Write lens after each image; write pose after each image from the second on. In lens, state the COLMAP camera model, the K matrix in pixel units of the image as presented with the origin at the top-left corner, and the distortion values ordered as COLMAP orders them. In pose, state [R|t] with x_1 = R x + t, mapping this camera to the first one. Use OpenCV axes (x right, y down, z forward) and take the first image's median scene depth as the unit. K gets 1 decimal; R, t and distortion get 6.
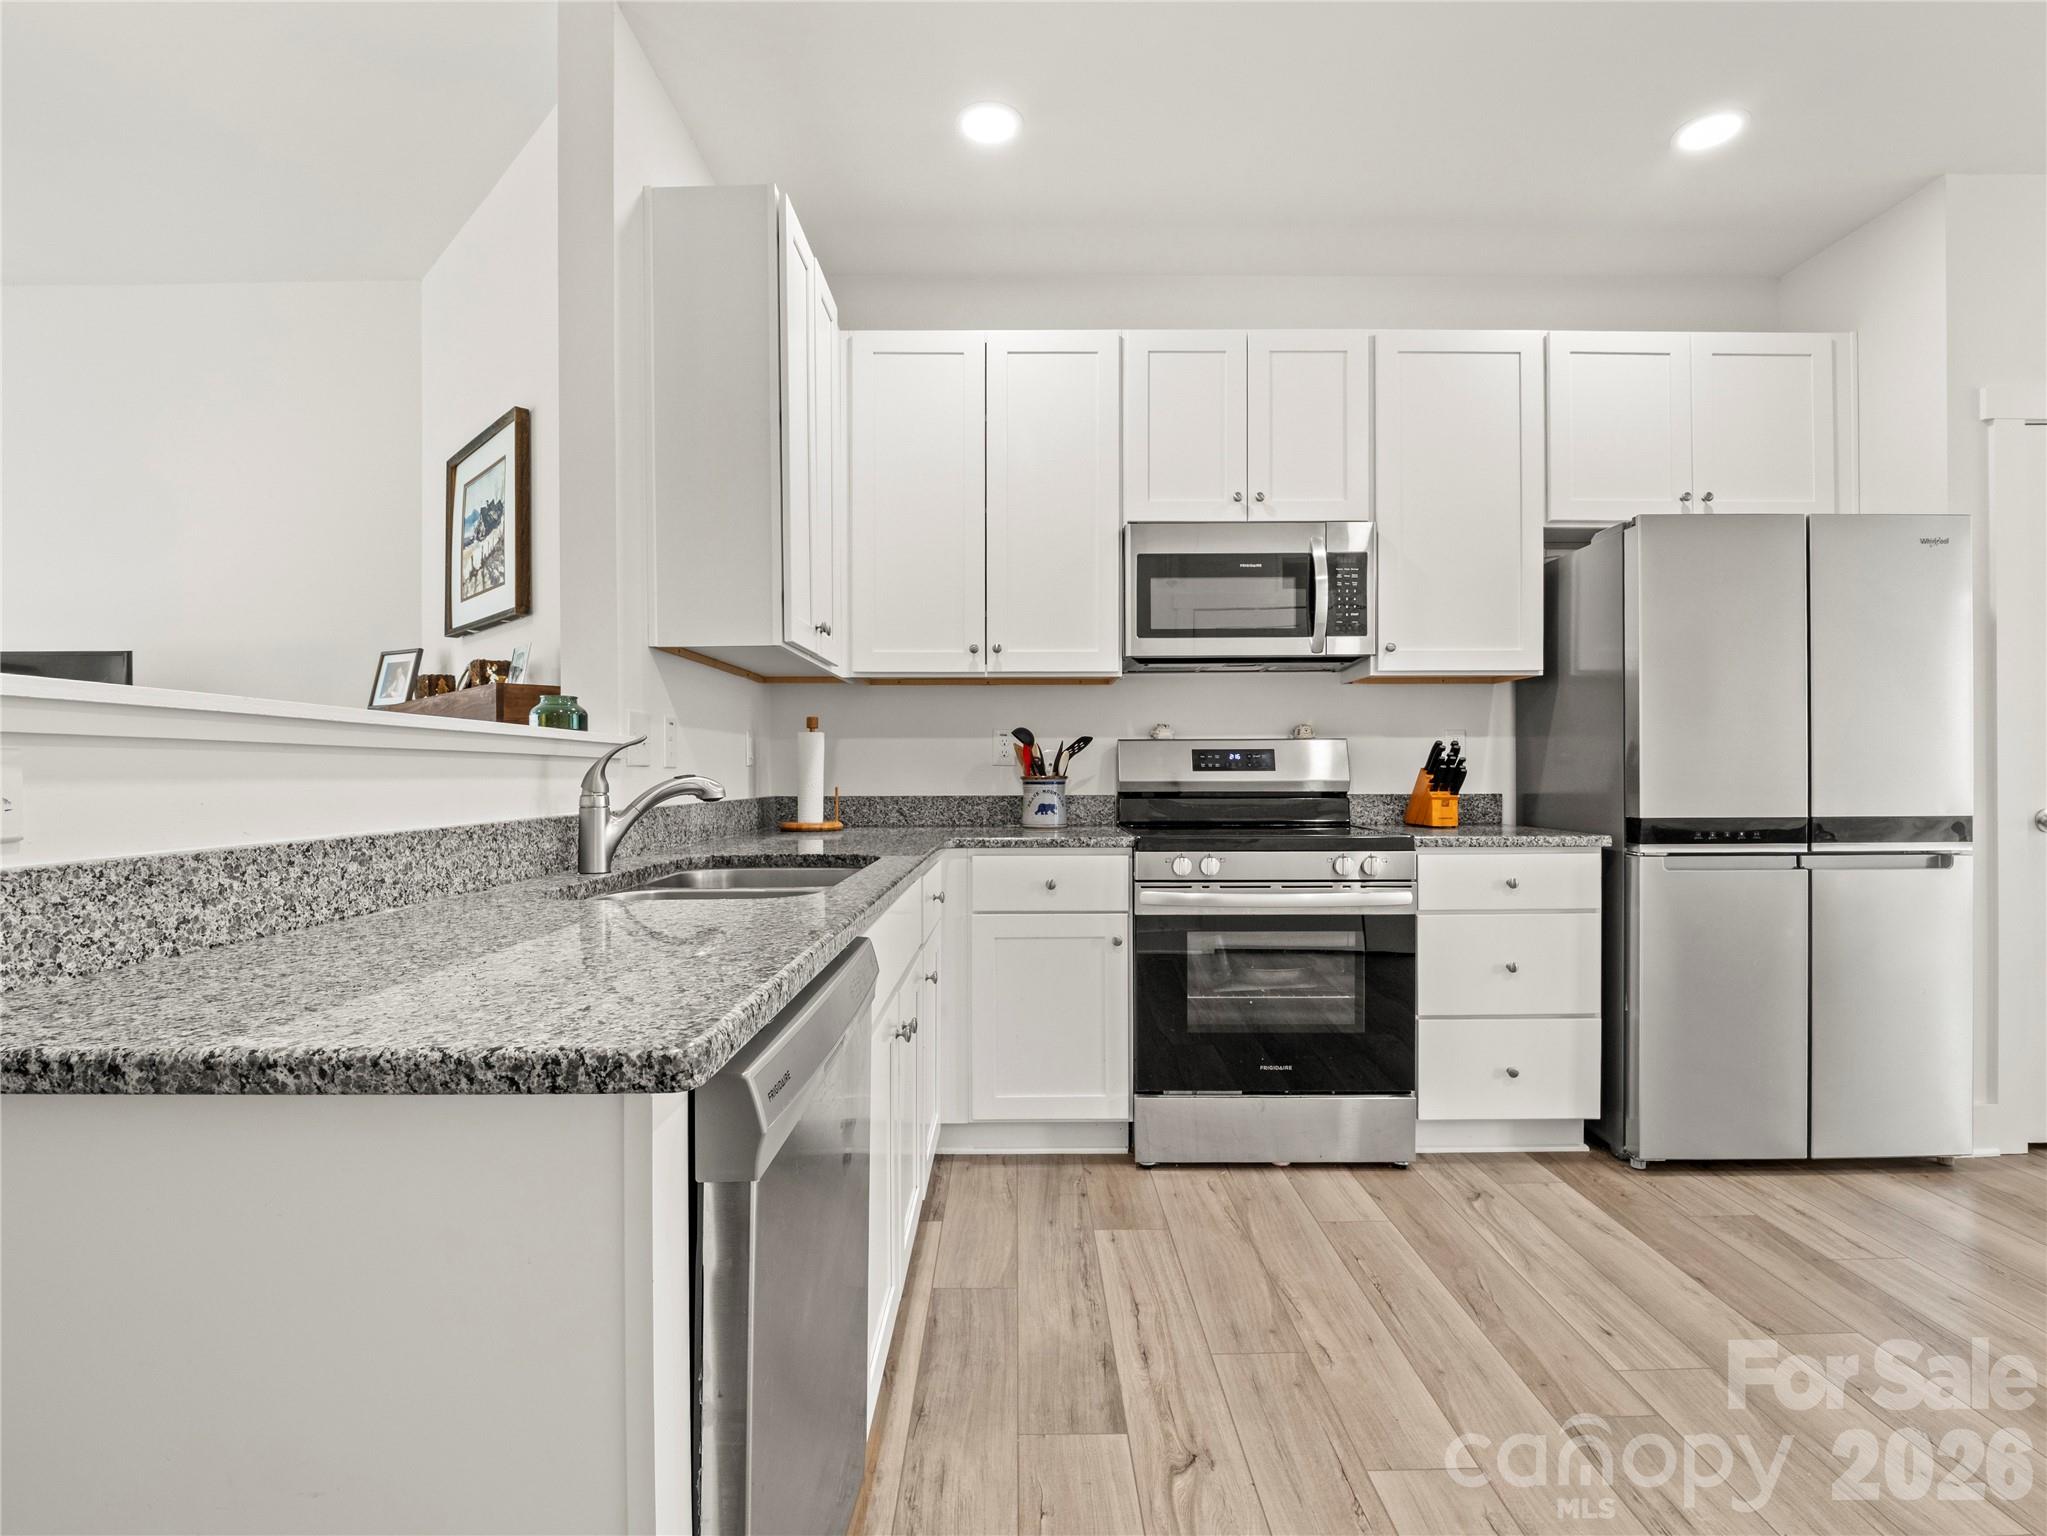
lens RADIAL K [[992.7, 0, 1033.0], [0, 992.7, 775.0], [0, 0, 1]] dist [-0.014724, -0.001018]
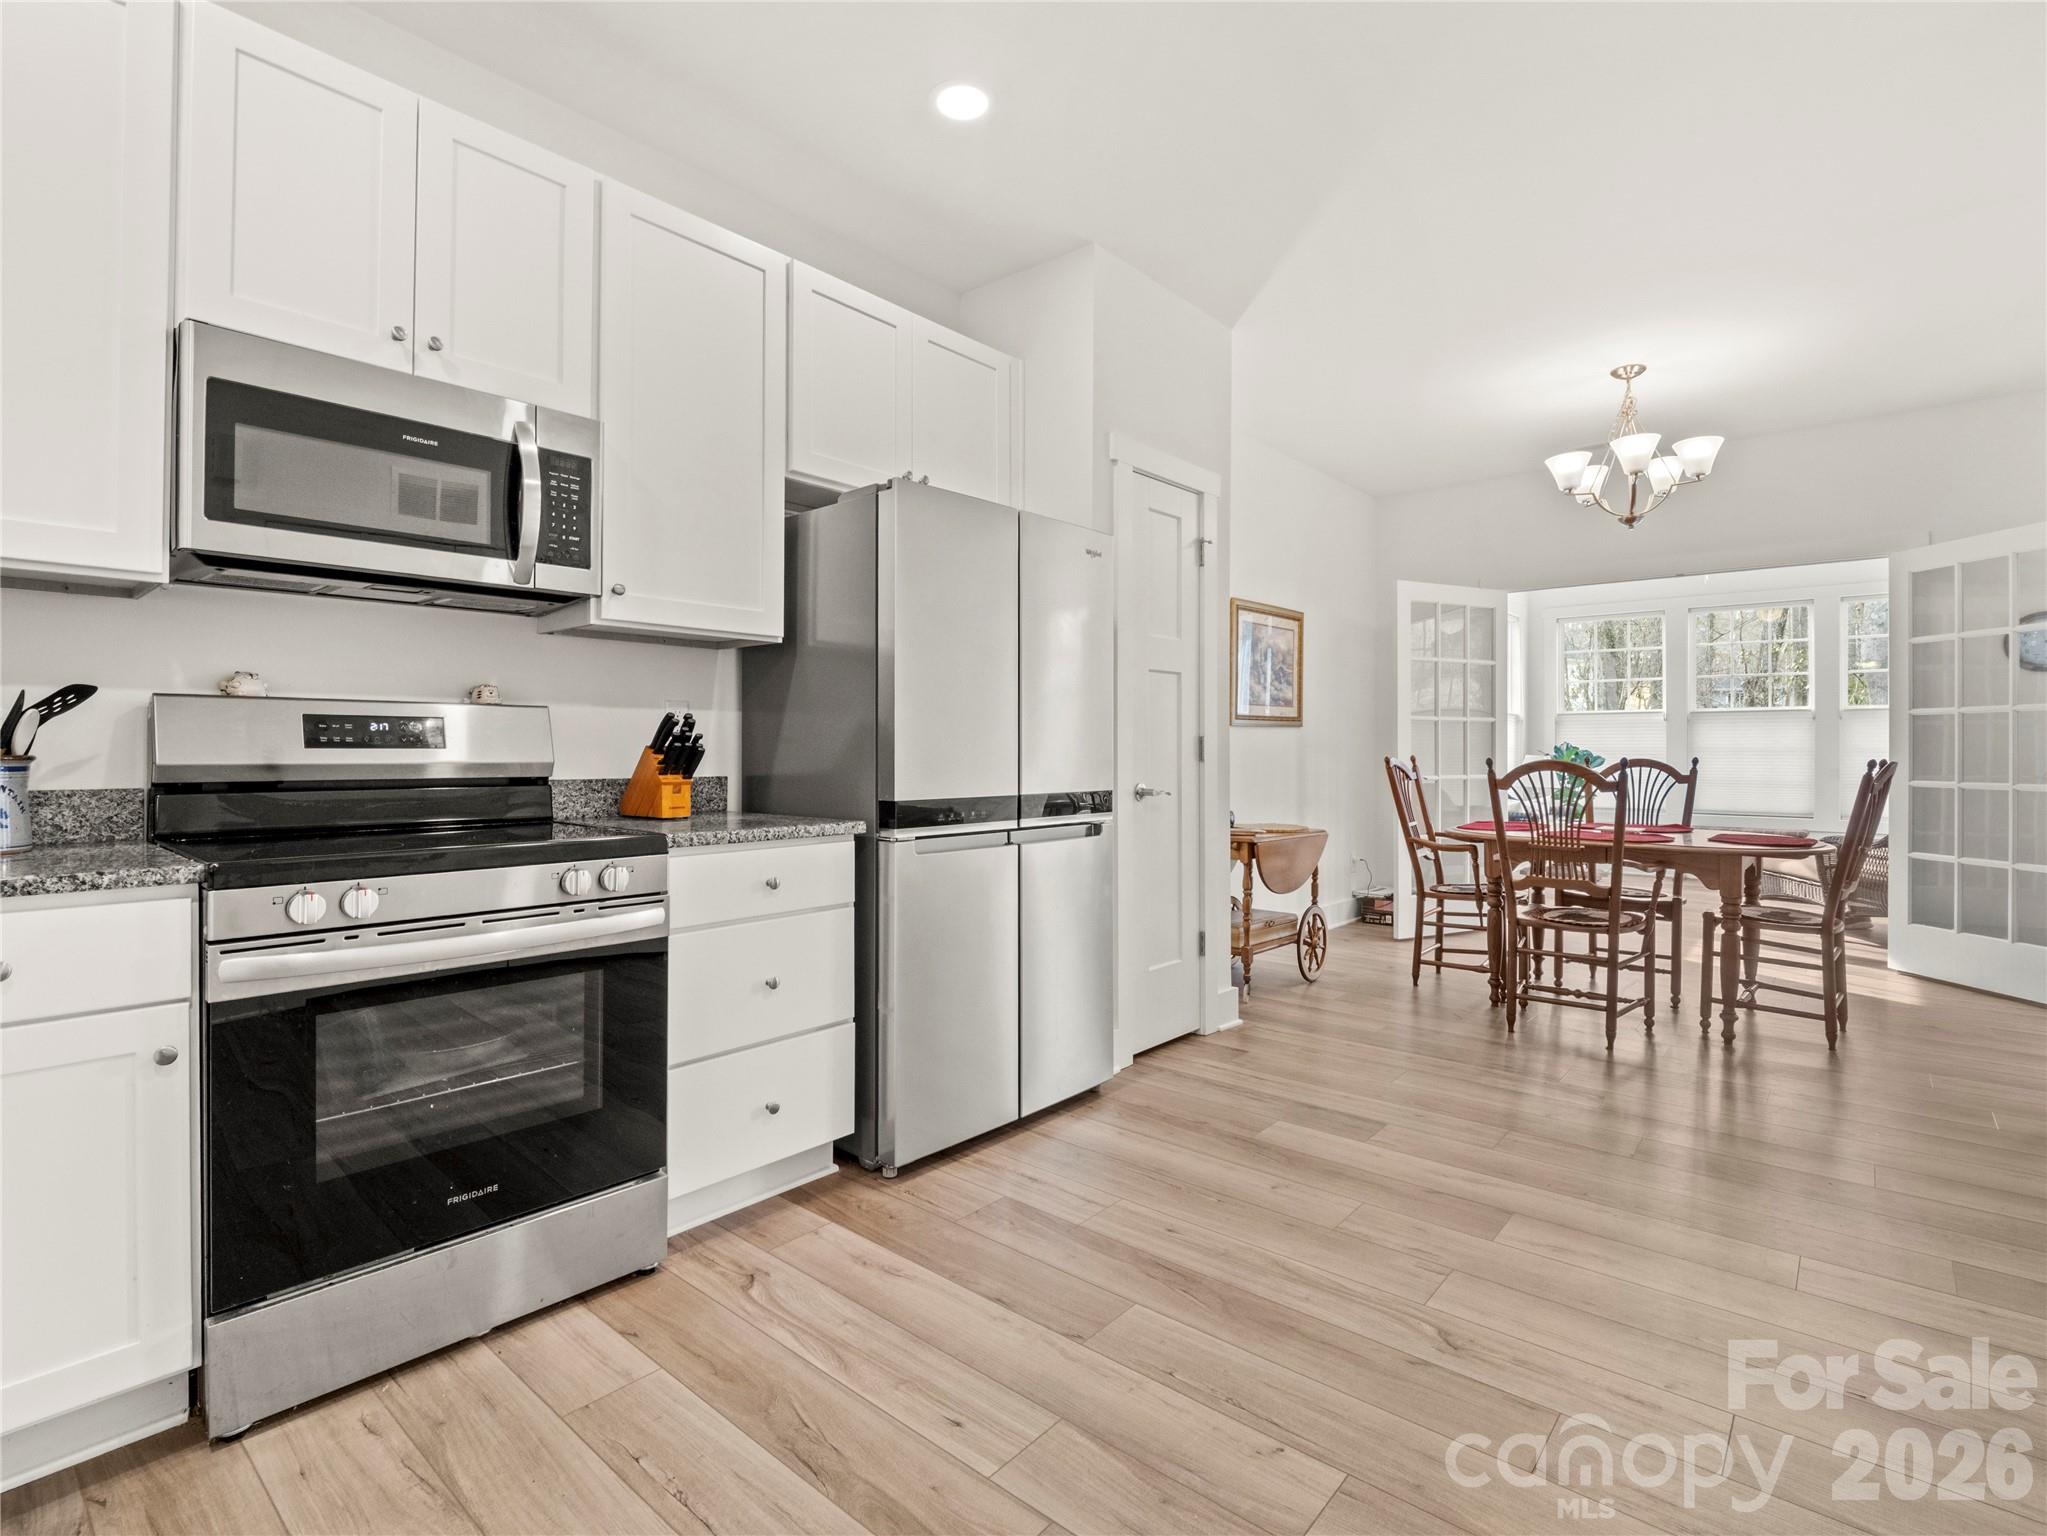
lens RADIAL K [[992.7, 0, 1021.1], [0, 992.7, 745.8], [0, 0, 1]] dist [-0.014724, -0.001018]
pose [[0.663379, 0.007554, 0.748246, -0.008175], [-0.003350, 0.999969, -0.007125, -0.002736], [-0.748276, 0.002219, 0.663383, 0.280793]]
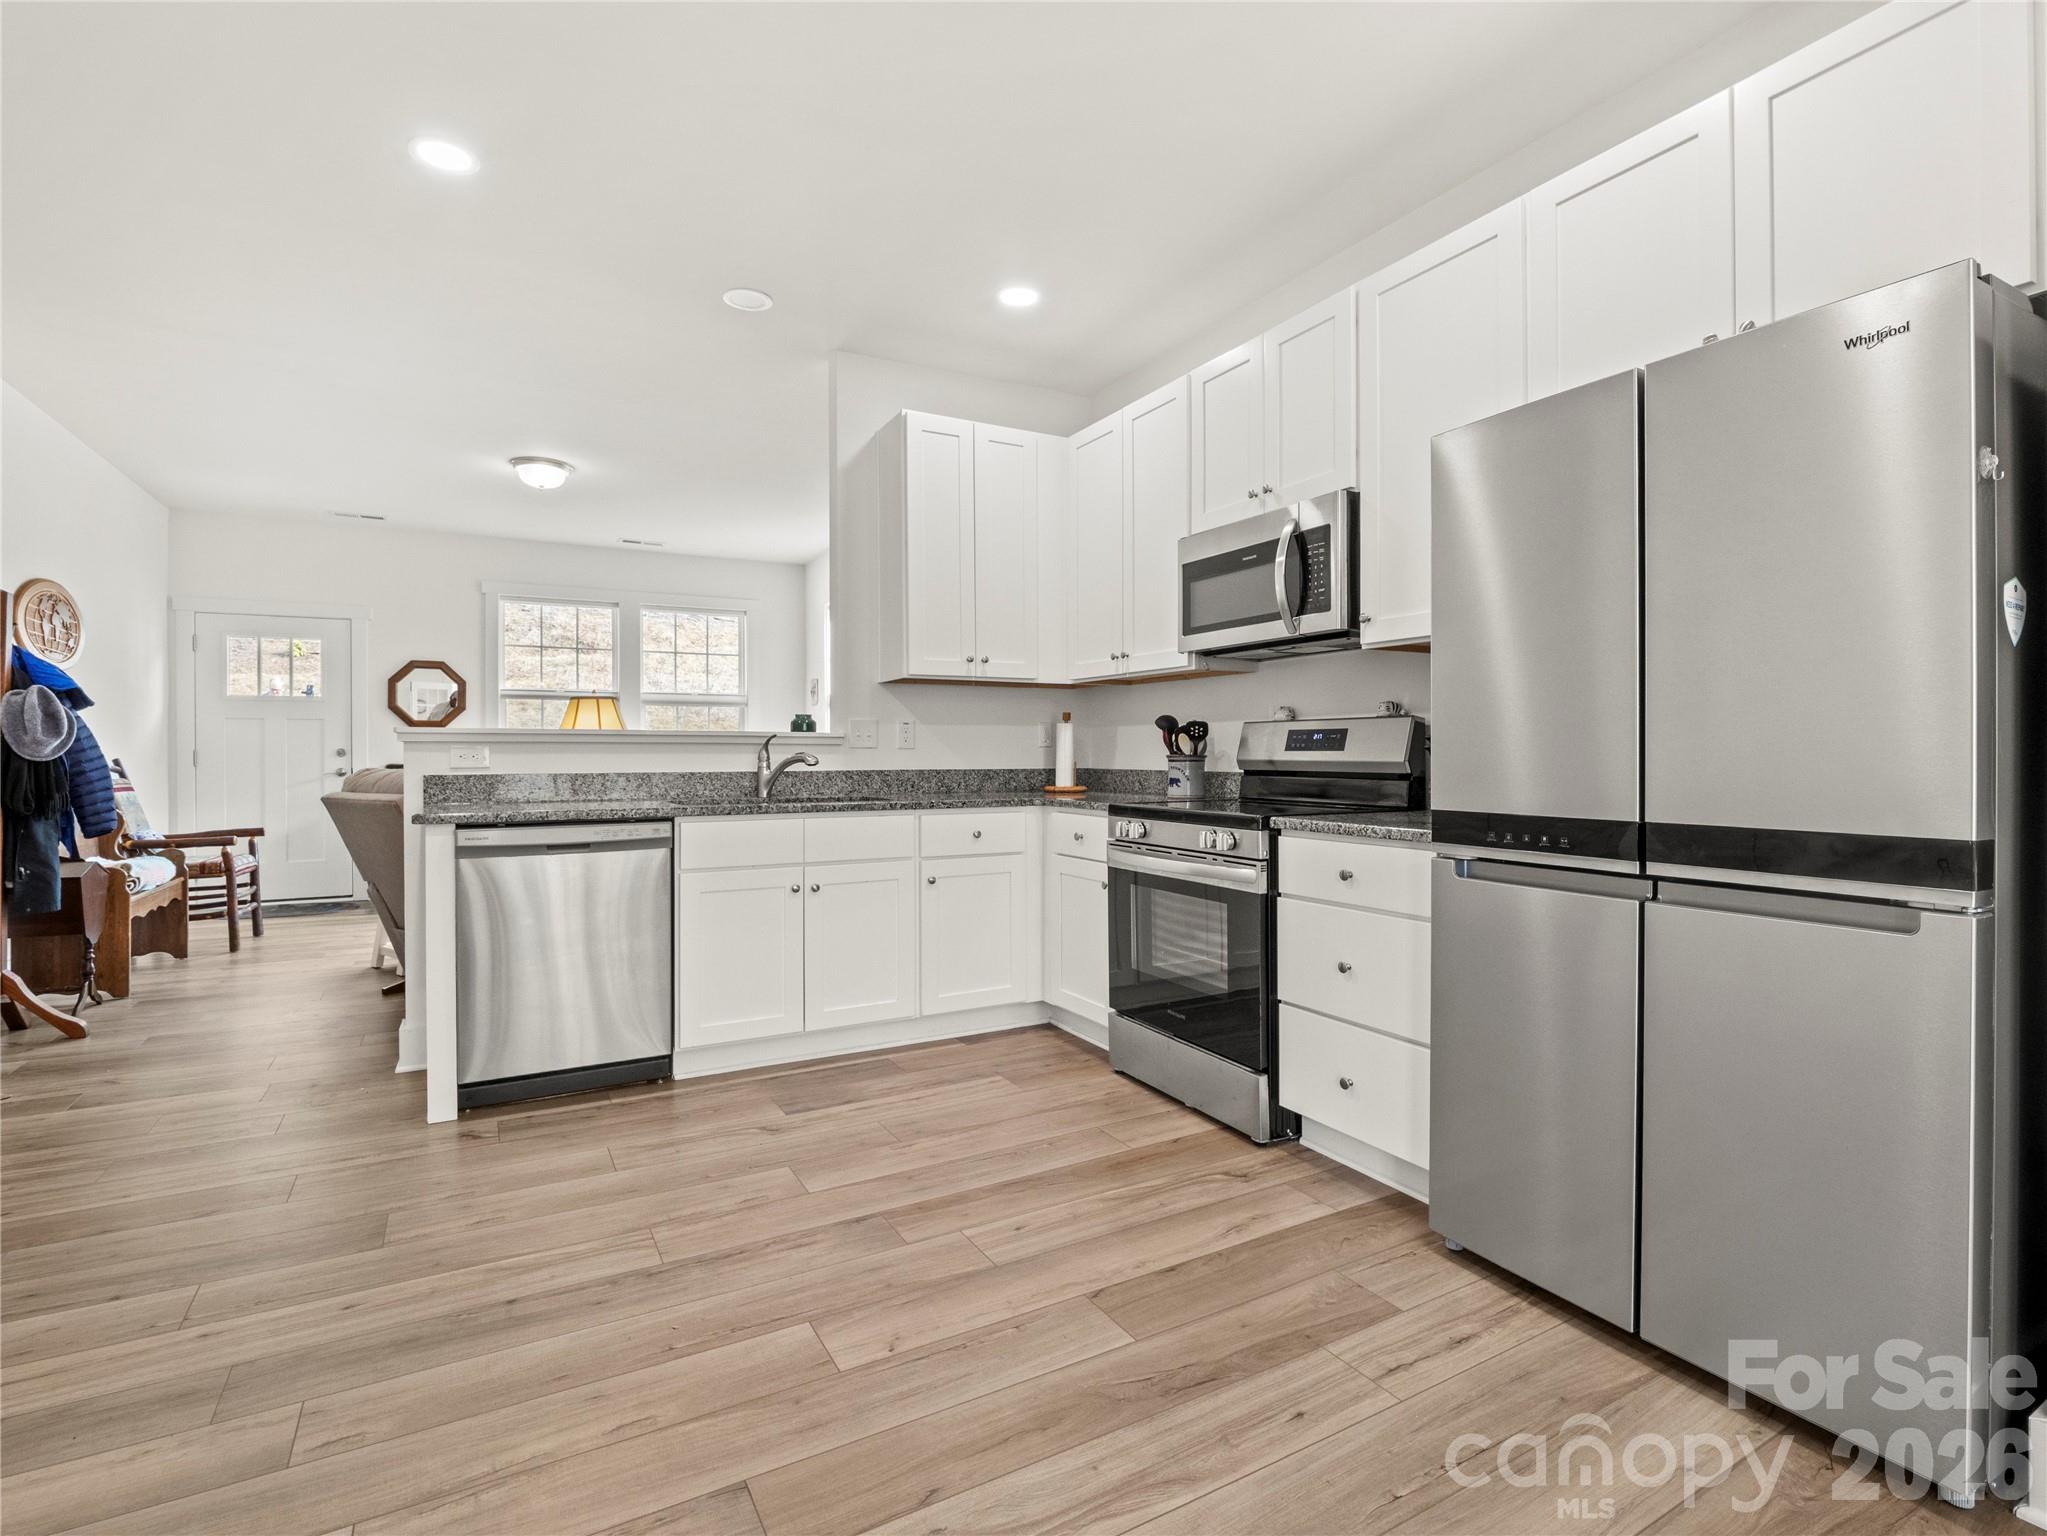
lens RADIAL K [[992.7, 0, 1028.6], [0, 992.7, 751.4], [0, 0, 1]] dist [-0.014724, -0.001018]
pose [[0.478467, 0.002631, -0.878102, 1.141308], [-0.003300, 0.999994, 0.001199, -0.004292], [0.878099, 0.002324, 0.478472, 0.308864]]
